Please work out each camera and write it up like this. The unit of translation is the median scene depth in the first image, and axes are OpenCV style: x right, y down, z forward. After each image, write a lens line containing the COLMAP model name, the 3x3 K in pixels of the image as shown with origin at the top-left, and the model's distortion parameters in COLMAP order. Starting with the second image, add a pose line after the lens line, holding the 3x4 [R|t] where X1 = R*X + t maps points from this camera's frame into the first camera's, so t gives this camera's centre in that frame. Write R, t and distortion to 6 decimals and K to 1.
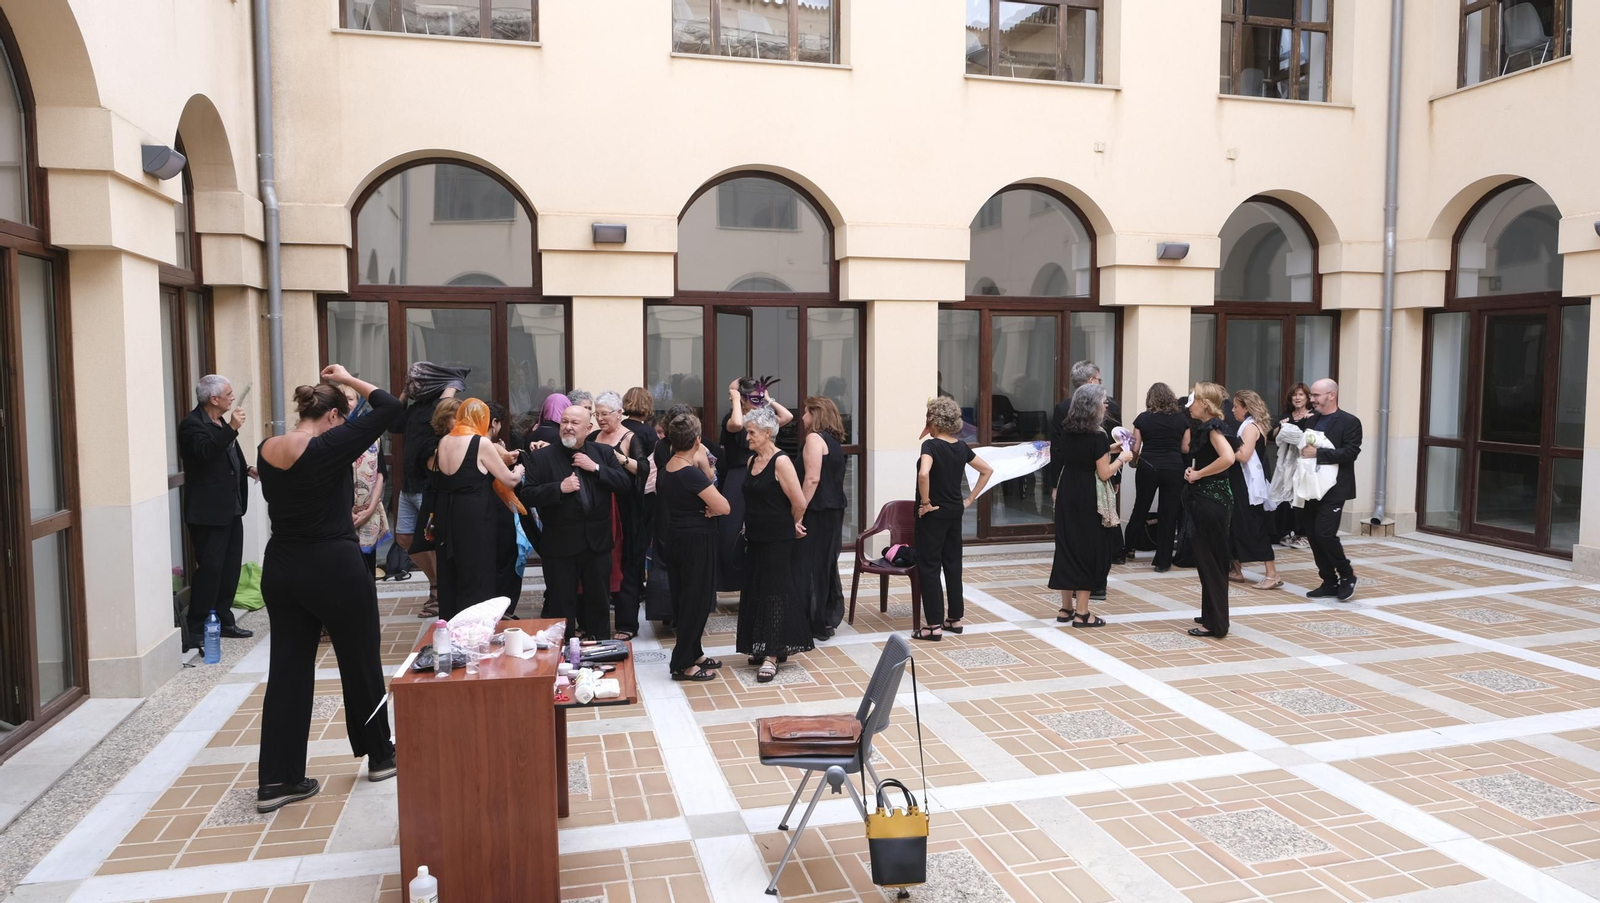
lens RADIAL K [[1117.7, 0, 800.0], [0, 1117.7, 451.5], [0, 0, 1]] dist [-0.013534, -0.003513]
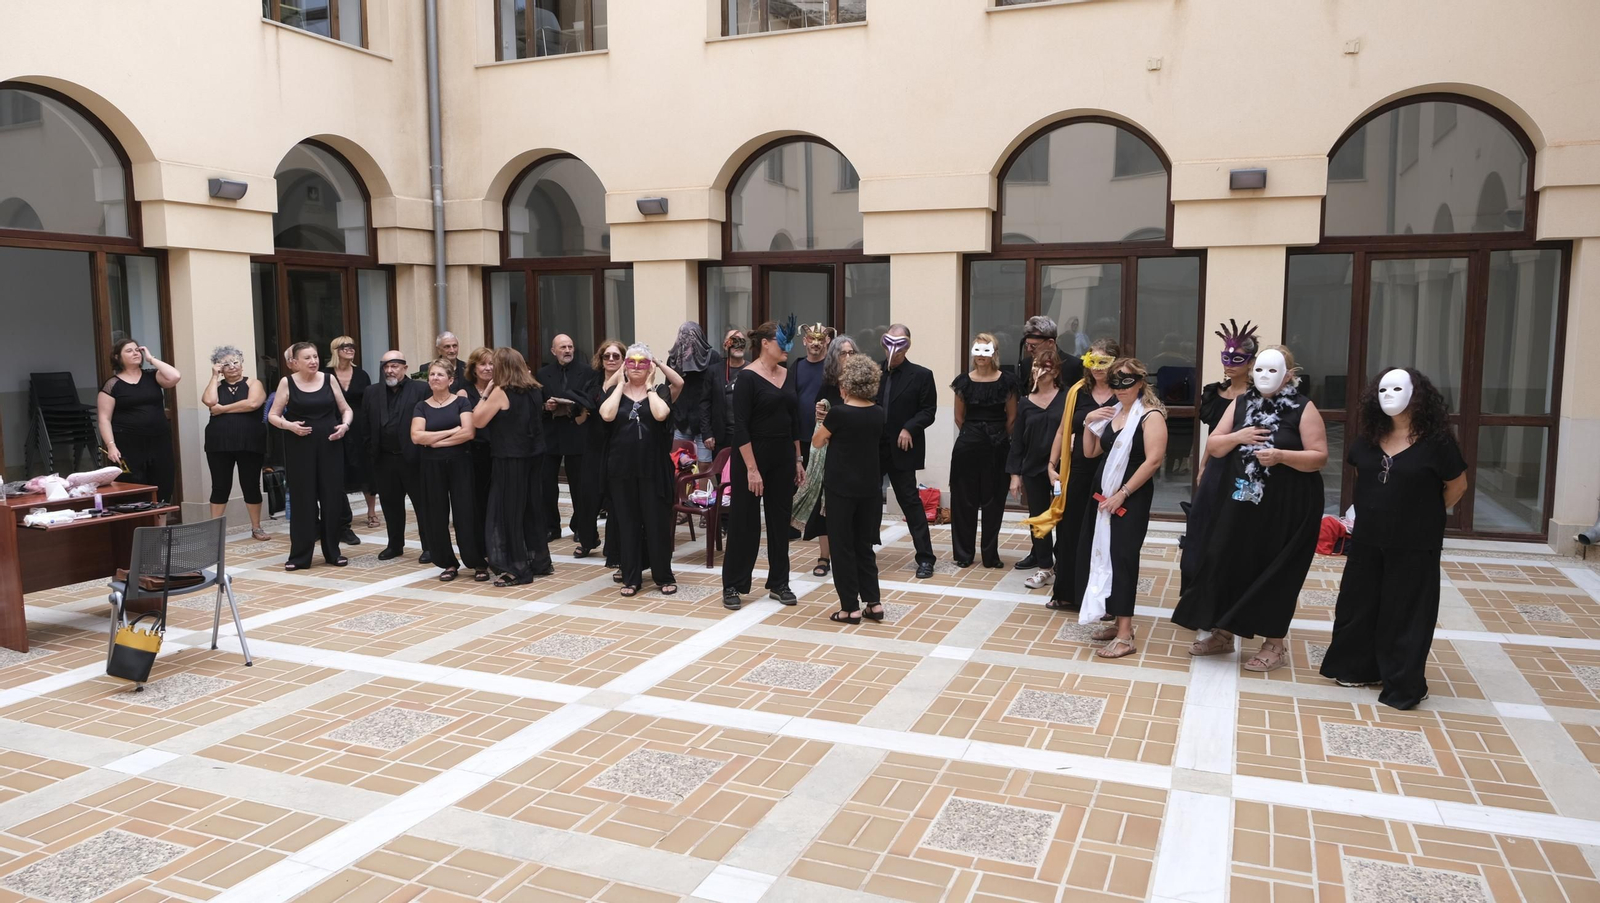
lens RADIAL K [[1117.7, 0, 800.0], [0, 1117.7, 451.5], [0, 0, 1]] dist [-0.013534, -0.003513]
pose [[0.783184, 0.071849, -0.617625, 0.978409], [-0.047398, 0.997310, 0.055915, -0.017192], [0.619981, -0.014518, 0.784483, 0.247311]]
